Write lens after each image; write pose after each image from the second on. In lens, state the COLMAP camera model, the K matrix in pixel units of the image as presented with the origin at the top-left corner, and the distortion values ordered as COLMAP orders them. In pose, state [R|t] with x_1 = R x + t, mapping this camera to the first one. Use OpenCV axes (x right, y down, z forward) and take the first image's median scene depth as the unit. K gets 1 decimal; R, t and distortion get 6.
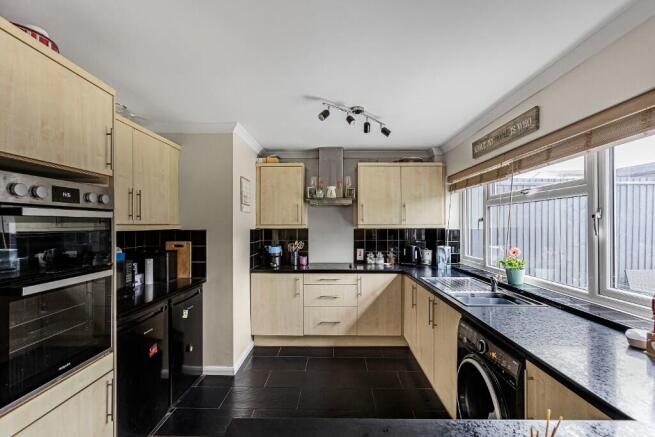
lens RADIAL K [[301.0, 0, 329.5], [0, 301.0, 223.4], [0, 0, 1]] dist [-0.028997, 0.029252]
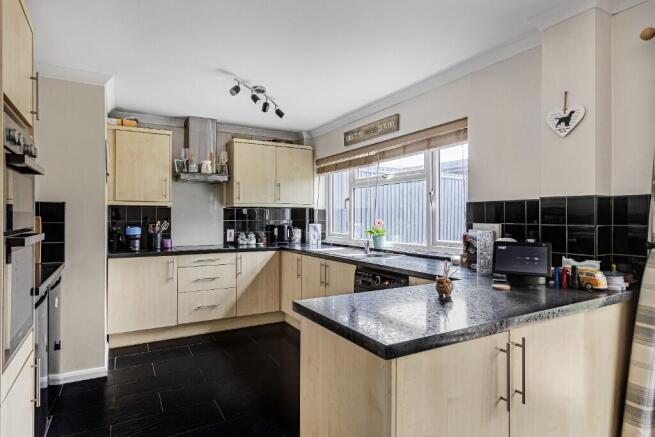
lens RADIAL K [[372.2, 0, 326.6], [0, 372.2, 215.1], [0, 0, 1]] dist [-0.001441, -0.000052]
pose [[0.858759, 0.004769, 0.512357, -0.274829], [-0.004880, 0.999987, -0.001127, 0.045862], [-0.512356, -0.001532, 0.858772, -0.178725]]
